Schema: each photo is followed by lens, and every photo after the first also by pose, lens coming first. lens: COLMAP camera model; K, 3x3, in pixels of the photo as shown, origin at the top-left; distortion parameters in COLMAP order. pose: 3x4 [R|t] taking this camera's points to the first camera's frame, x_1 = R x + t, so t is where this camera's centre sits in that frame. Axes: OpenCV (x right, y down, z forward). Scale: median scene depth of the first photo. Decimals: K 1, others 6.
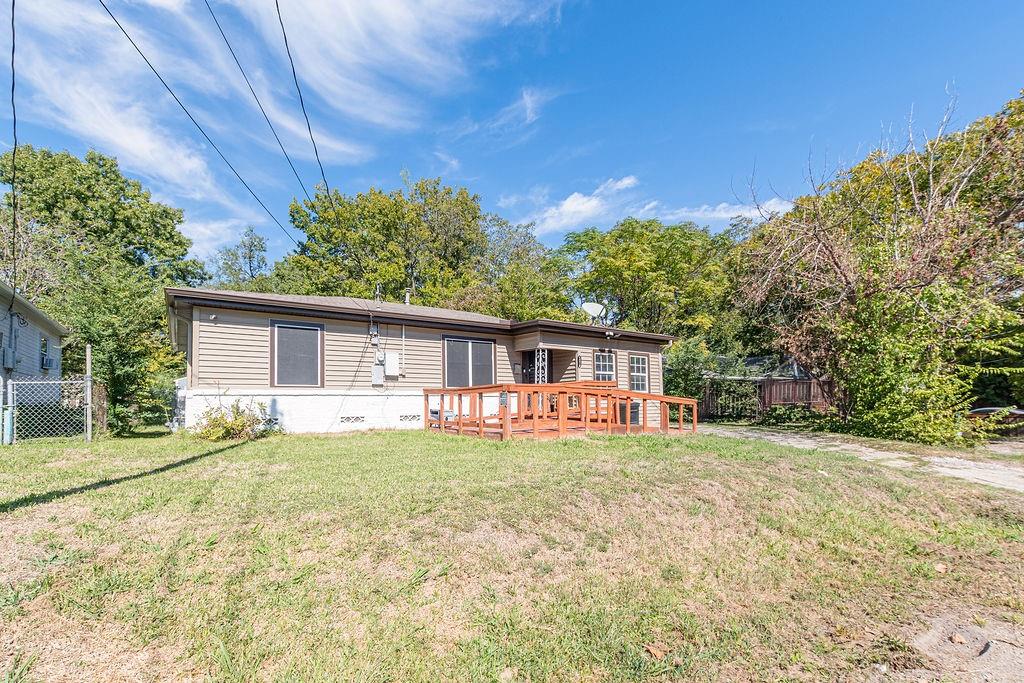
lens RADIAL K [[481.3, 0, 511.5], [0, 481.3, 404.9], [0, 0, 1]] dist [0.005969, 0.000058]
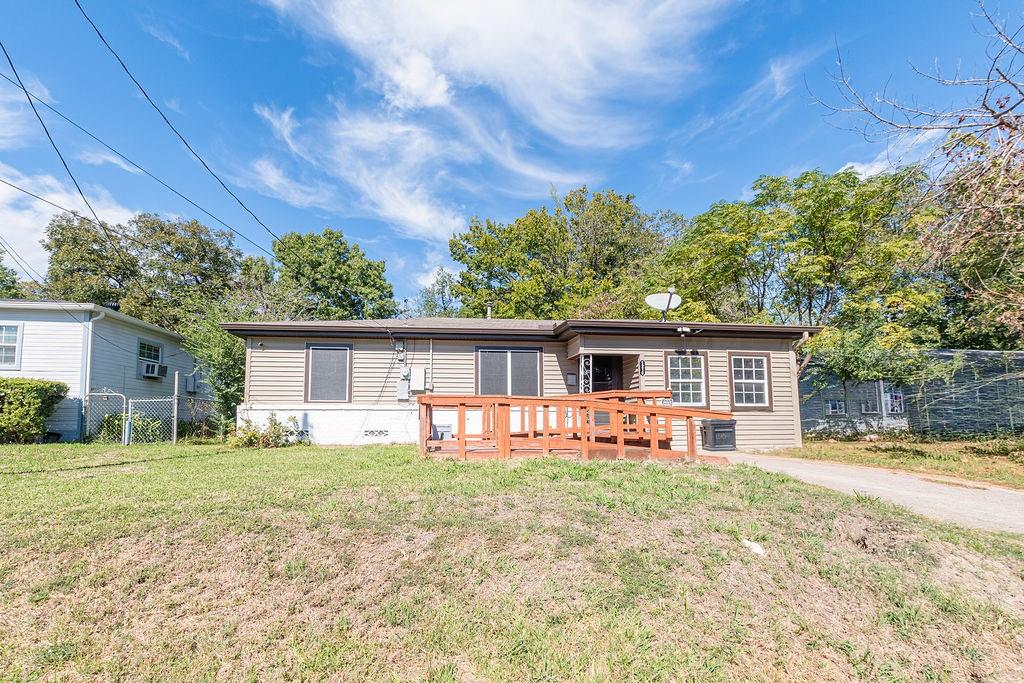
lens RADIAL K [[481.3, 0, 511.5], [0, 481.3, 404.9], [0, 0, 1]] dist [0.005969, 0.000058]
pose [[0.864301, -0.009258, -0.502890, 0.220220], [-0.009753, 0.999334, -0.035158, 0.001512], [0.502881, 0.035292, 0.863635, 0.122917]]
